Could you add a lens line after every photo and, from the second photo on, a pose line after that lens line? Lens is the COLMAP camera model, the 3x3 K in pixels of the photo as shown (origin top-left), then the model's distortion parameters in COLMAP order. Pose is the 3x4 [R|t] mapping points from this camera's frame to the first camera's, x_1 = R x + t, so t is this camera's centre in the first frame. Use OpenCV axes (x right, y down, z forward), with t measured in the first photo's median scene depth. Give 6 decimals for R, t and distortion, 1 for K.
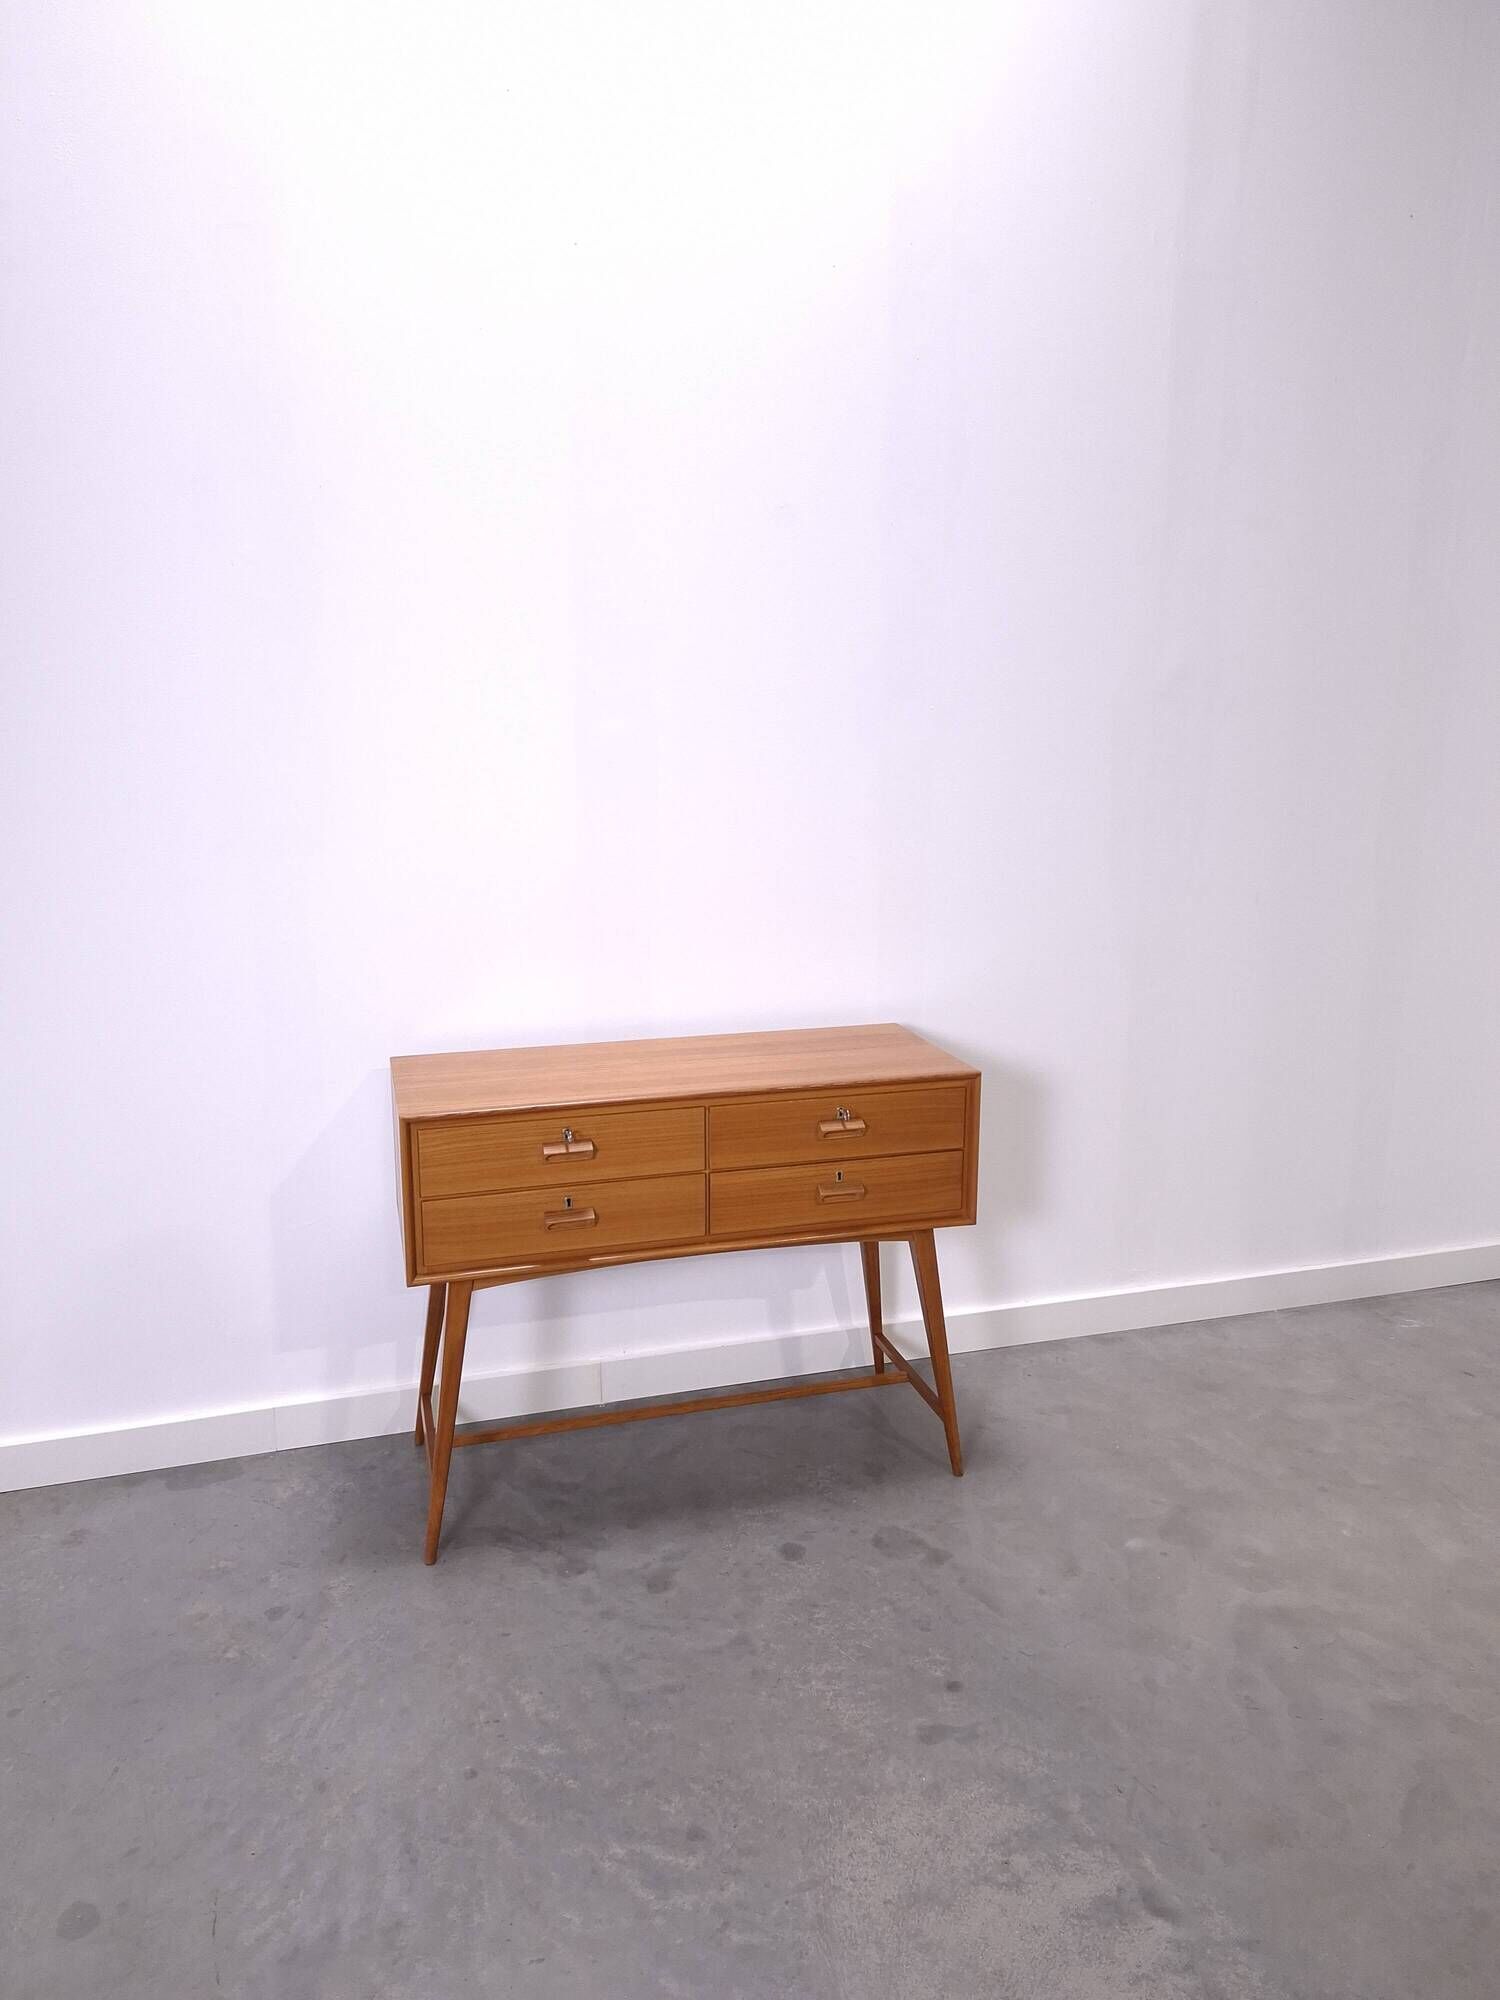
lens RADIAL K [[1415.6, 0, 735.6], [0, 1415.6, 902.6], [0, 0, 1]] dist [0.036559, -0.030713]
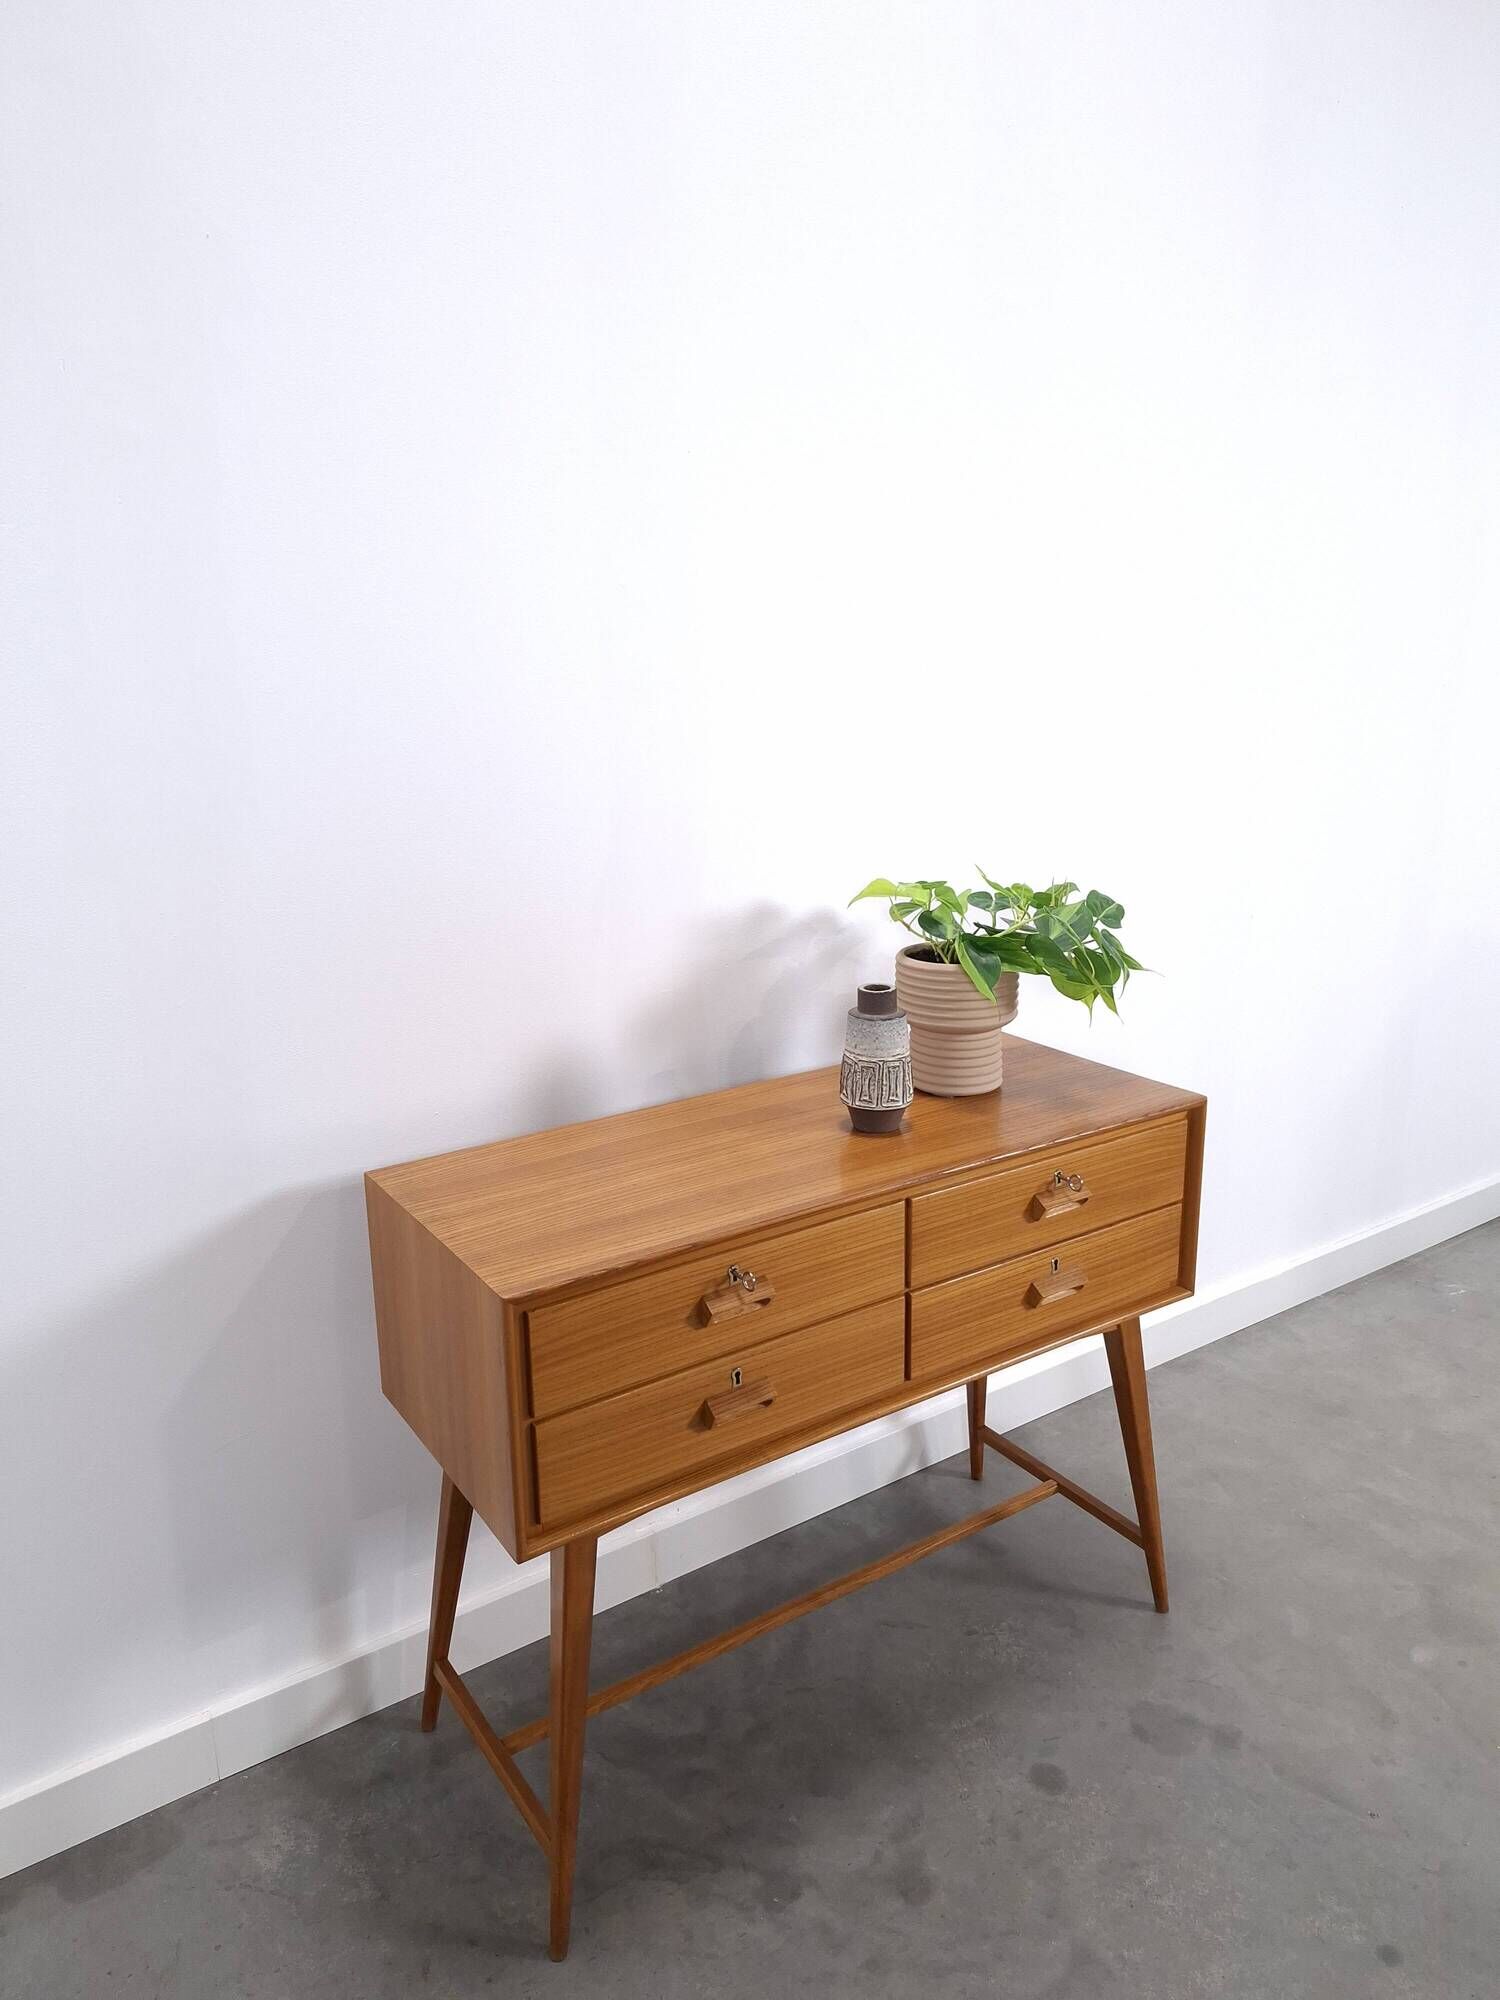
lens RADIAL K [[1415.6, 0, 742.5], [0, 1415.6, 982.0], [0, 0, 1]] dist [0.036559, -0.030713]
pose [[0.952395, -0.089682, 0.291377, -0.290922], [0.059972, 0.992192, 0.109357, -0.037687], [-0.298909, -0.086676, 0.950337, 0.395949]]
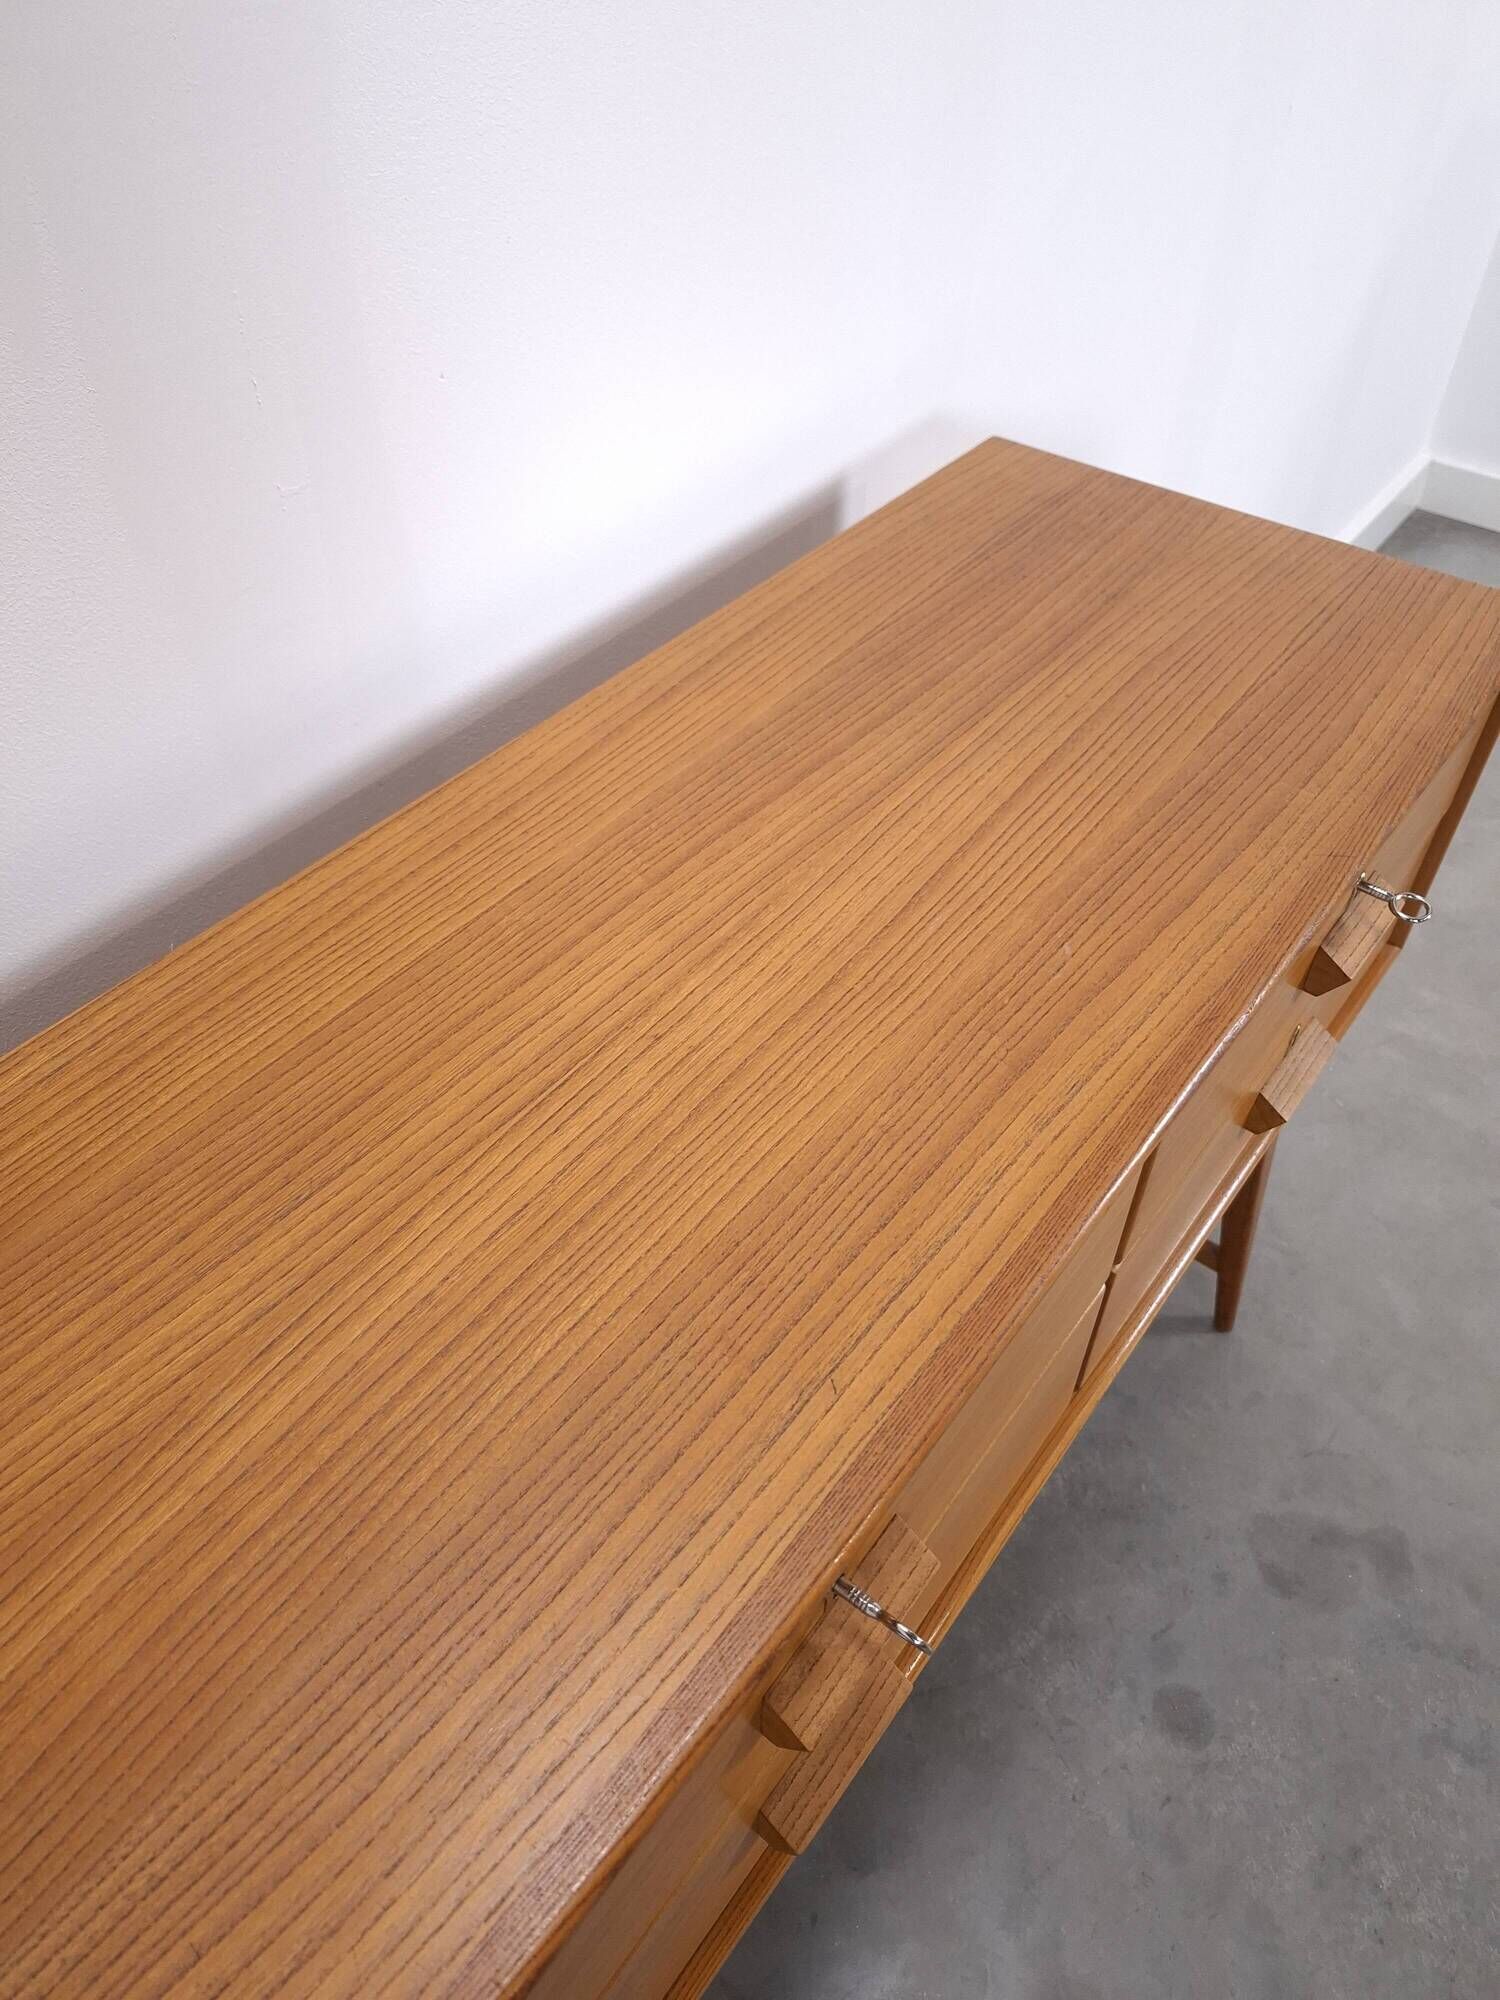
lens RADIAL K [[1415.6, 0, 747.7], [0, 1415.6, 996.8], [0, 0, 1]] dist [0.036559, -0.030713]
pose [[0.806396, -0.408979, 0.427155, -0.185643], [0.075722, 0.787769, 0.611299, -0.033363], [-0.586508, -0.460604, 0.666223, 0.896155]]
